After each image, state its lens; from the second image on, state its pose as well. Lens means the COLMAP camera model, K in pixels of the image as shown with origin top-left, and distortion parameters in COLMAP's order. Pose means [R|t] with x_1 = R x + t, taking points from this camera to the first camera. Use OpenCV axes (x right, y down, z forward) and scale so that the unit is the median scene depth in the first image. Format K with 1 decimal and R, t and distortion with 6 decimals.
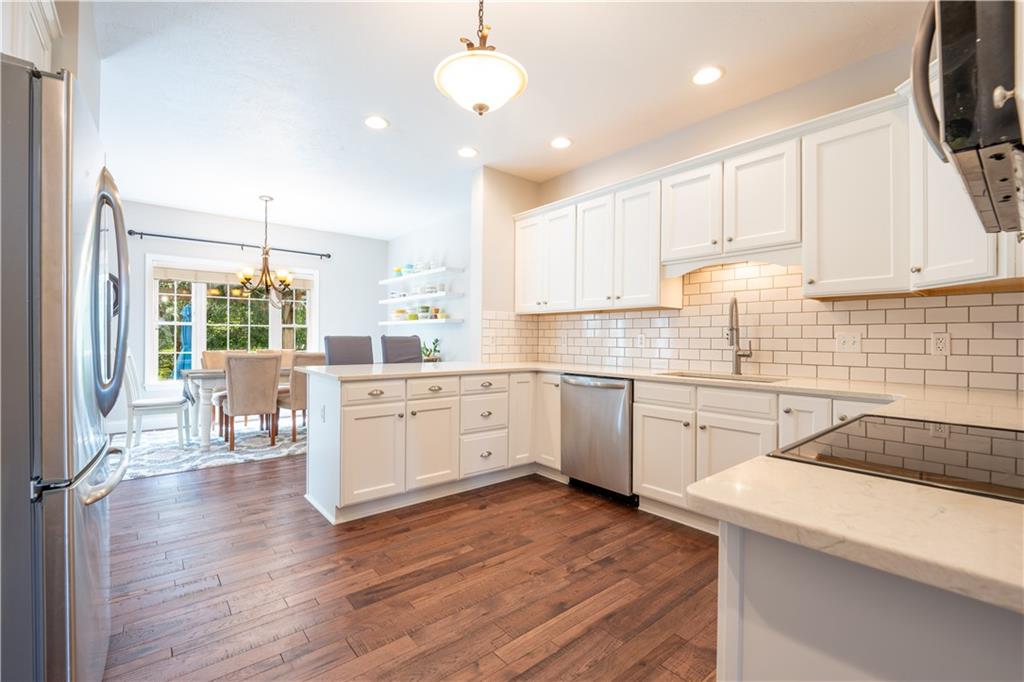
lens RADIAL K [[448.1, 0, 512.5], [0, 448.1, 337.8], [0, 0, 1]] dist [-0.003589, -0.000162]
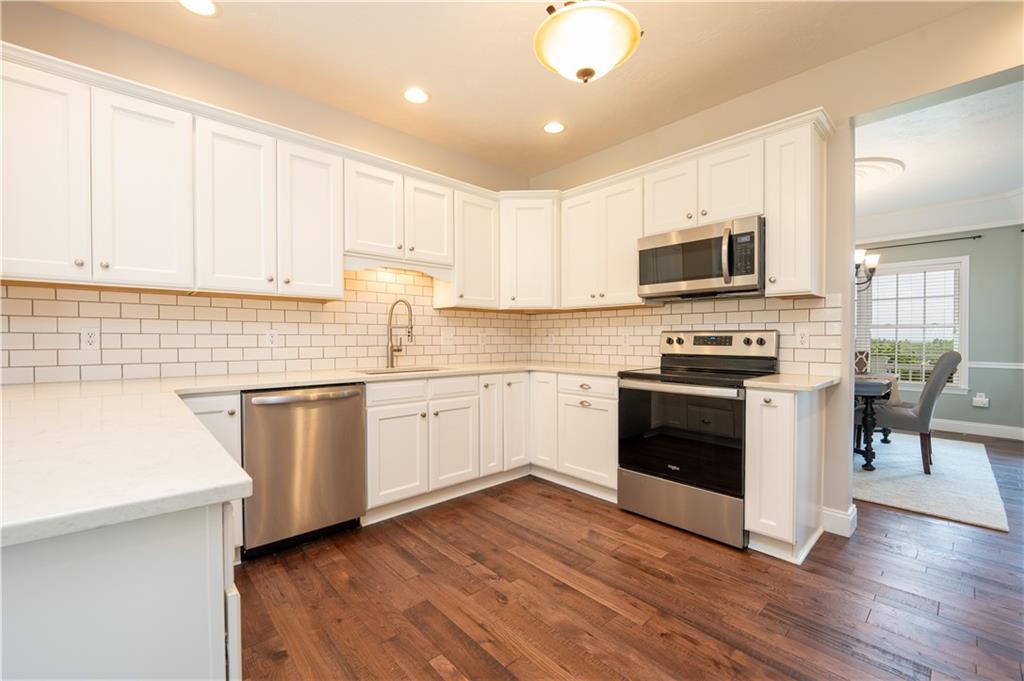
lens RADIAL K [[421.6, 0, 512.9], [0, 421.6, 342.7], [0, 0, 1]] dist [0.002661, -0.000152]
pose [[-0.042824, -0.019562, 0.998891, -0.658411], [-0.006015, 0.999795, 0.019322, -0.003303], [-0.999065, -0.005181, -0.042933, 0.859744]]
